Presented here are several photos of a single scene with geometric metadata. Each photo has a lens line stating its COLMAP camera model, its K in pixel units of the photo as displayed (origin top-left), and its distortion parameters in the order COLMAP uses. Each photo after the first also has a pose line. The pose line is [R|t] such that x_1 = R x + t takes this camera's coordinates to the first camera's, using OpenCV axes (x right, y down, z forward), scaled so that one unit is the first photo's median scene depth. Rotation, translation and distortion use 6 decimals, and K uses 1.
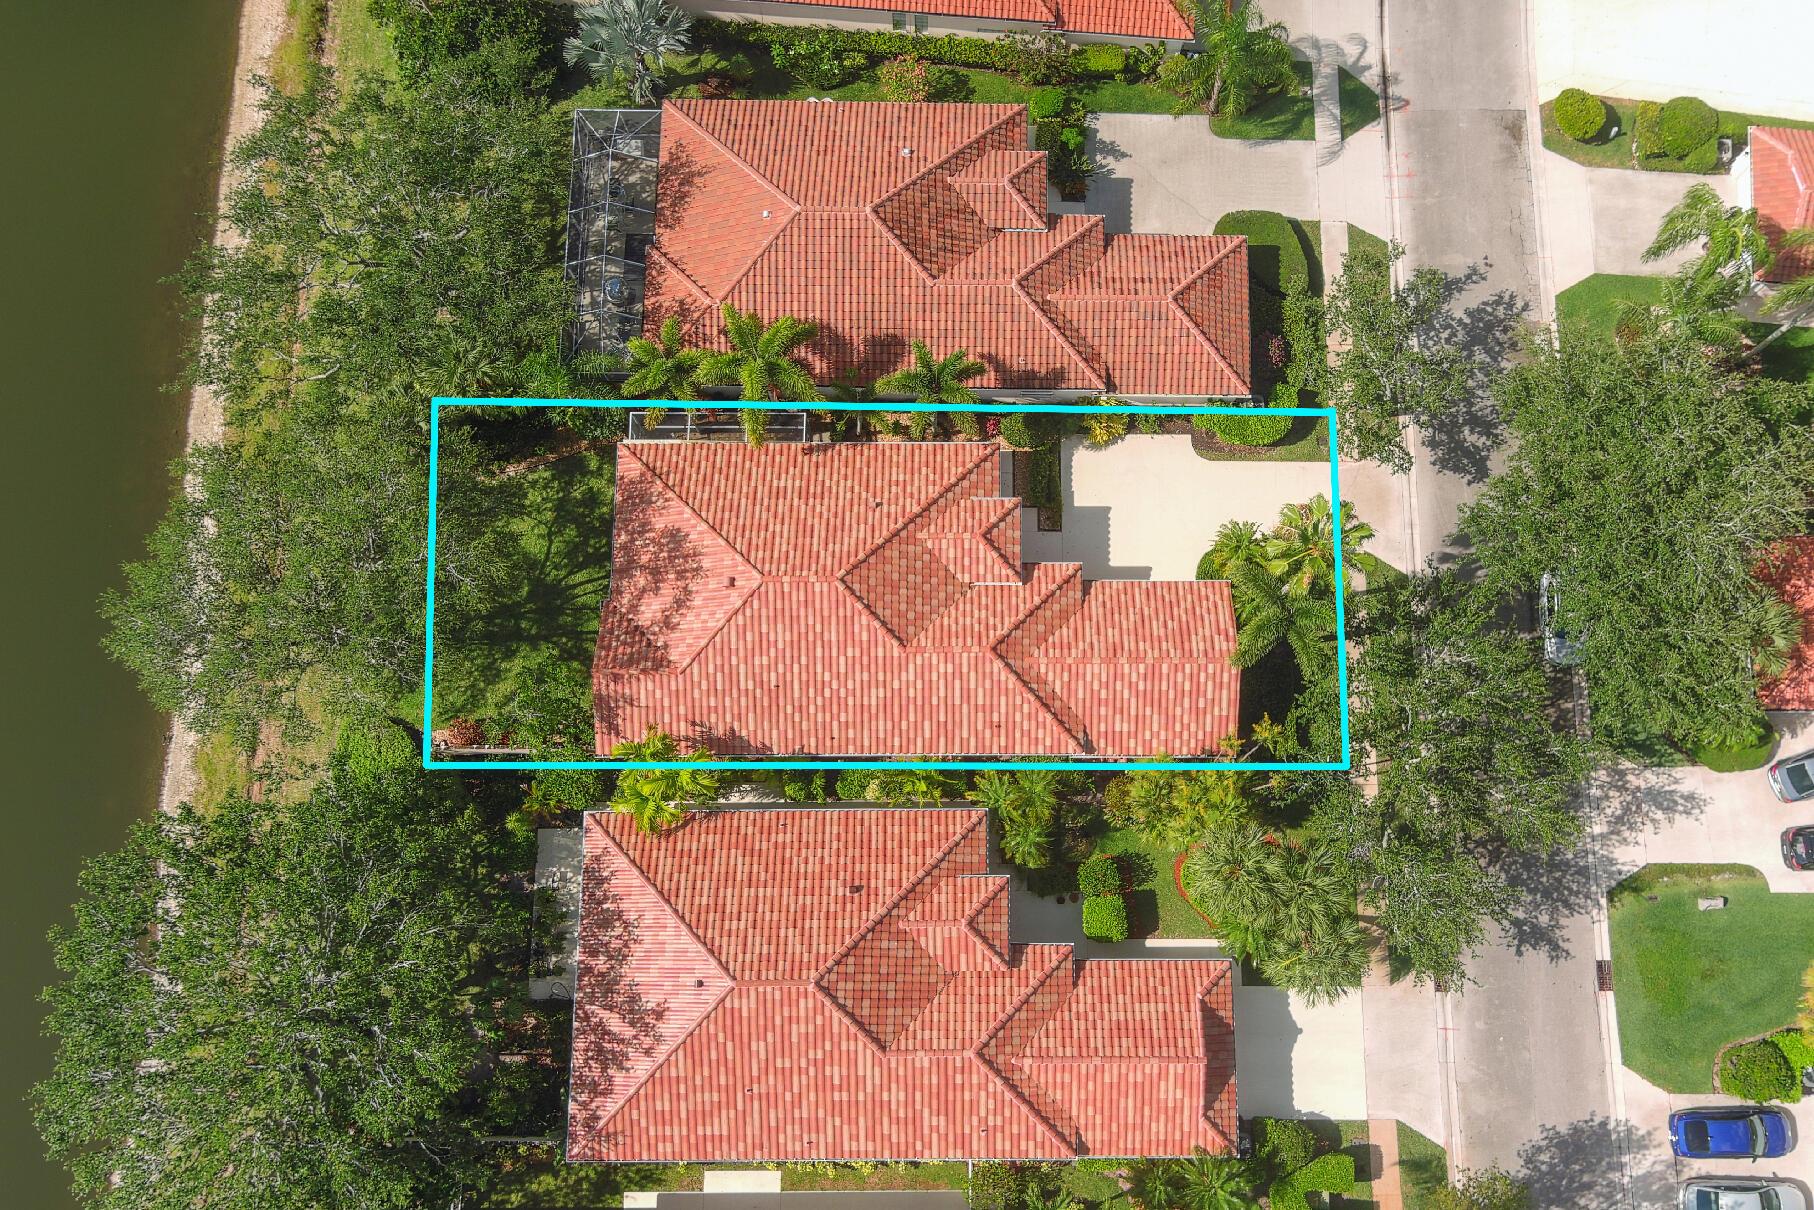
lens RADIAL K [[1718.5, 0, 972.7], [0, 1718.5, 528.6], [0, 0, 1]] dist [0.026640, 0.000000]
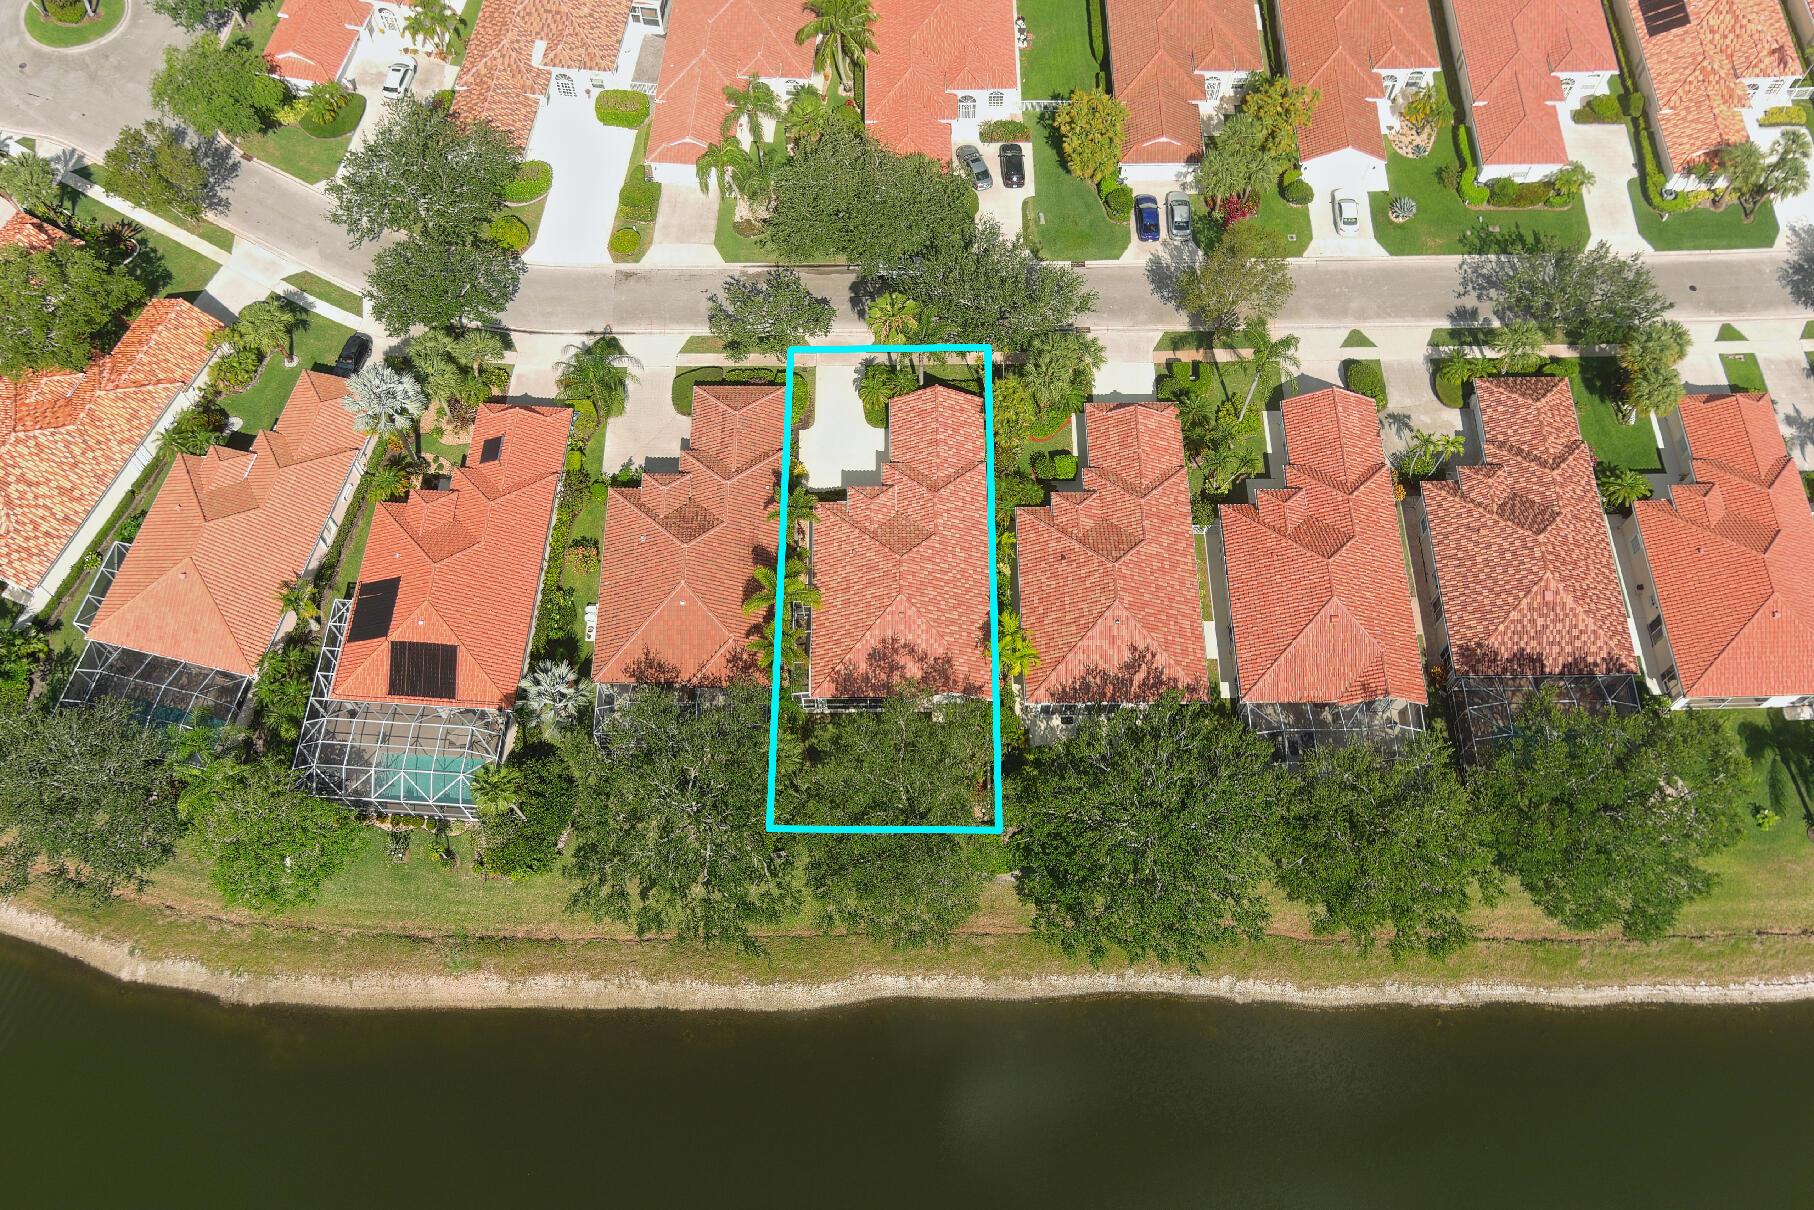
lens RADIAL K [[1574.0, 0, 888.6], [0, 1574.0, 613.5], [0, 0, 1]] dist [0.042677, -0.045299]
pose [[-0.003981, -0.908216, 0.418482, -0.805316], [0.972976, 0.093100, 0.211306, -0.321793], [-0.230872, 0.408014, 0.883302, -0.438576]]
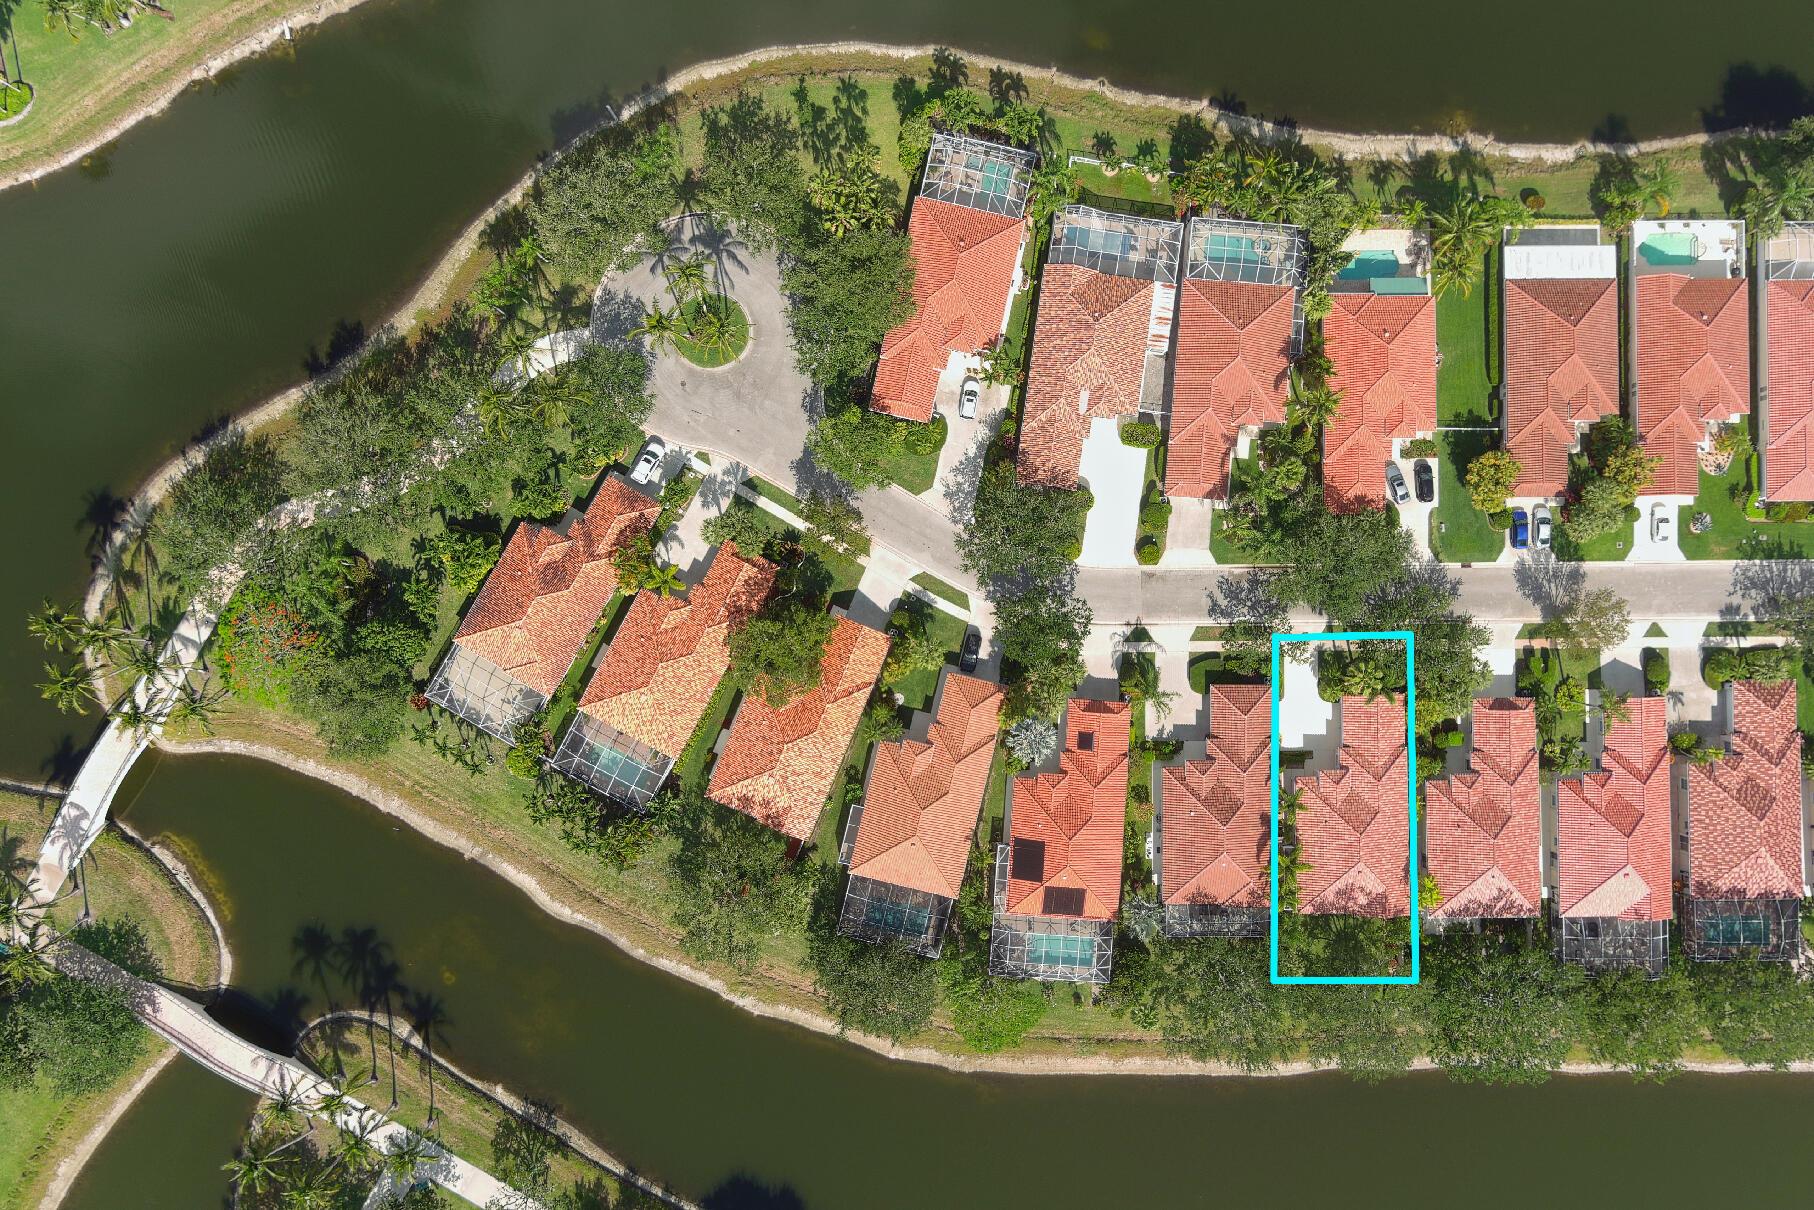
lens RADIAL K [[1457.1, 0, 916.8], [0, 1457.1, 627.6], [0, 0, 1]] dist [0.031109, -0.034154]
pose [[-0.008195, -0.999966, -0.000453, 0.273795], [0.970443, -0.008063, 0.241198, -1.256799], [-0.241193, 0.001537, 0.970476, -1.189348]]
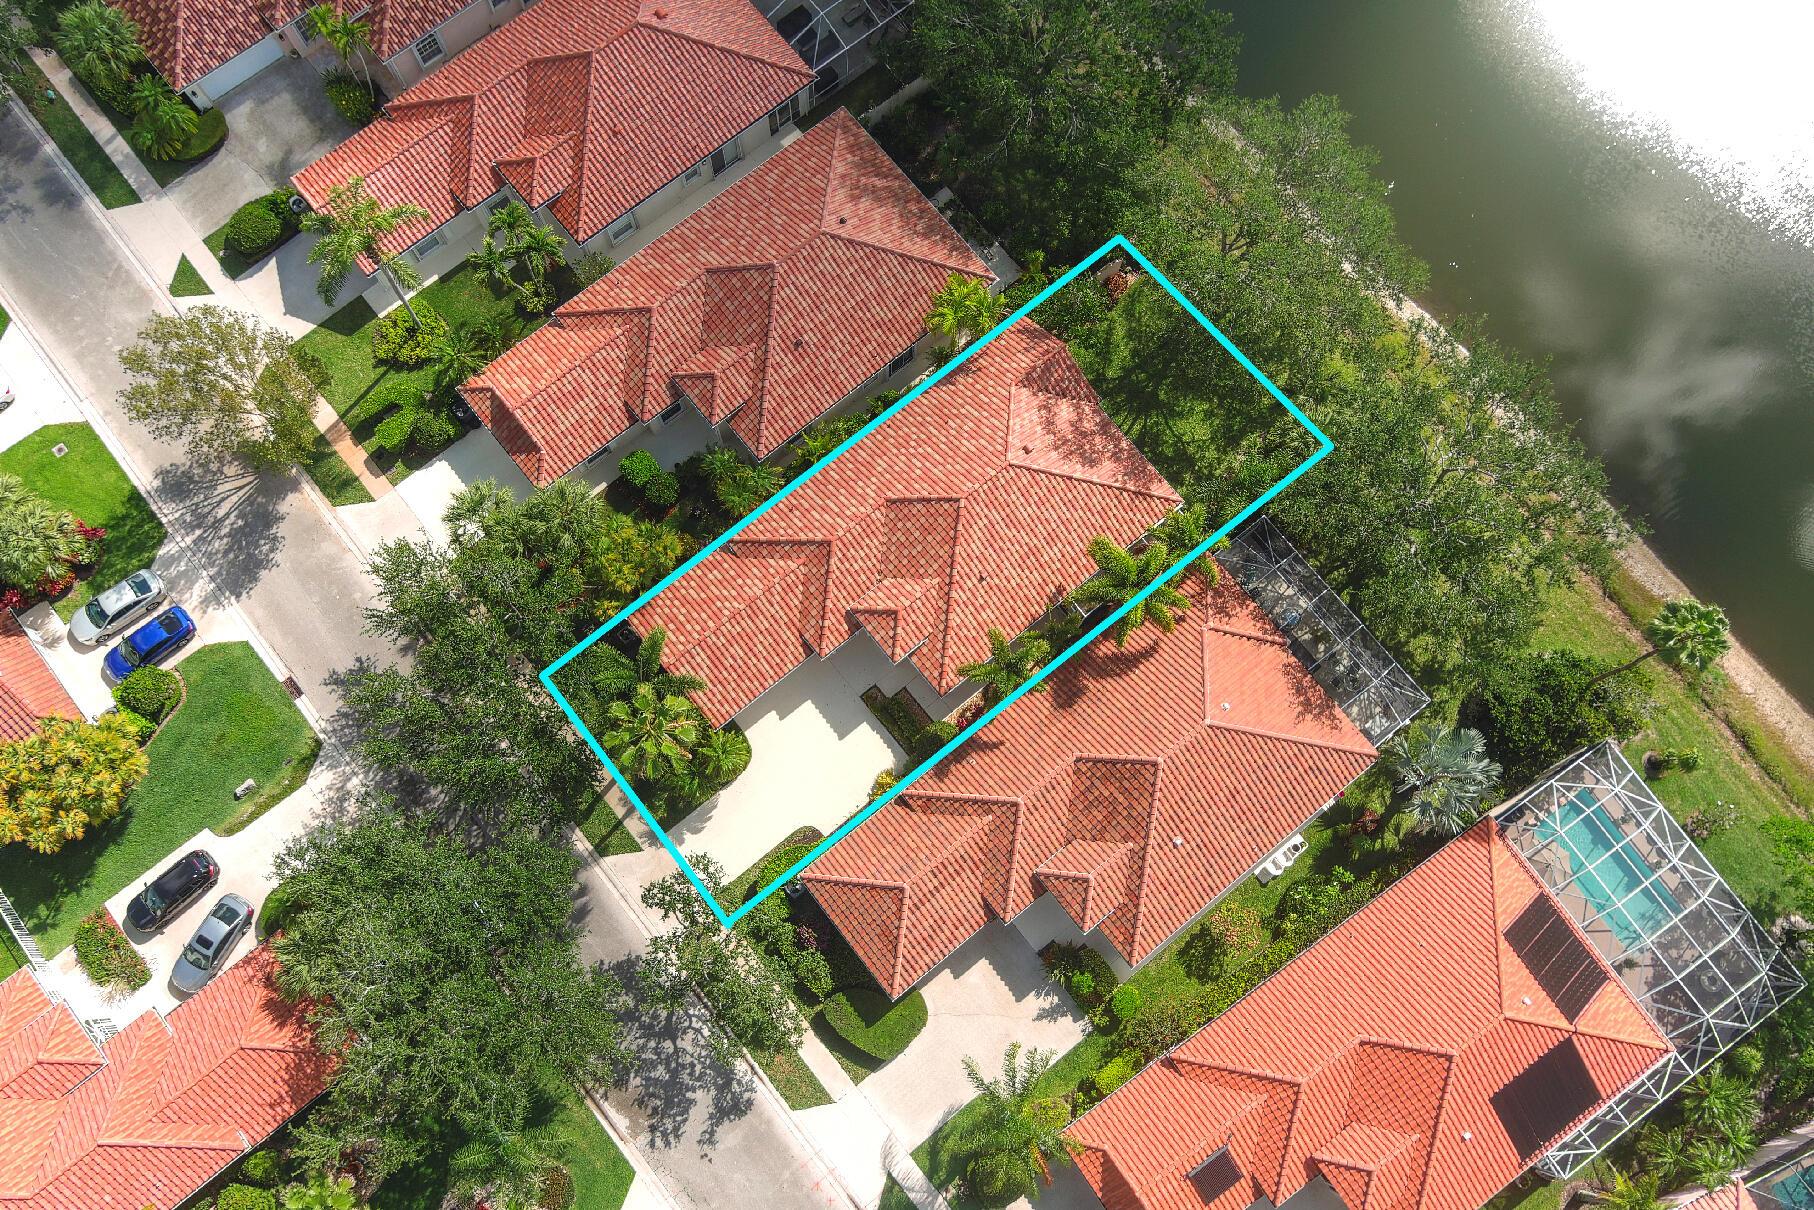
lens RADIAL K [[1457.1, 0, 912.9], [0, 1457.1, 607.6], [0, 0, 1]] dist [0.031109, -0.034154]
pose [[-0.774063, 0.608041, -0.176390, 0.173718], [-0.621006, -0.674987, 0.398428, -0.403905], [0.123200, 0.417947, 0.900079, 0.086513]]
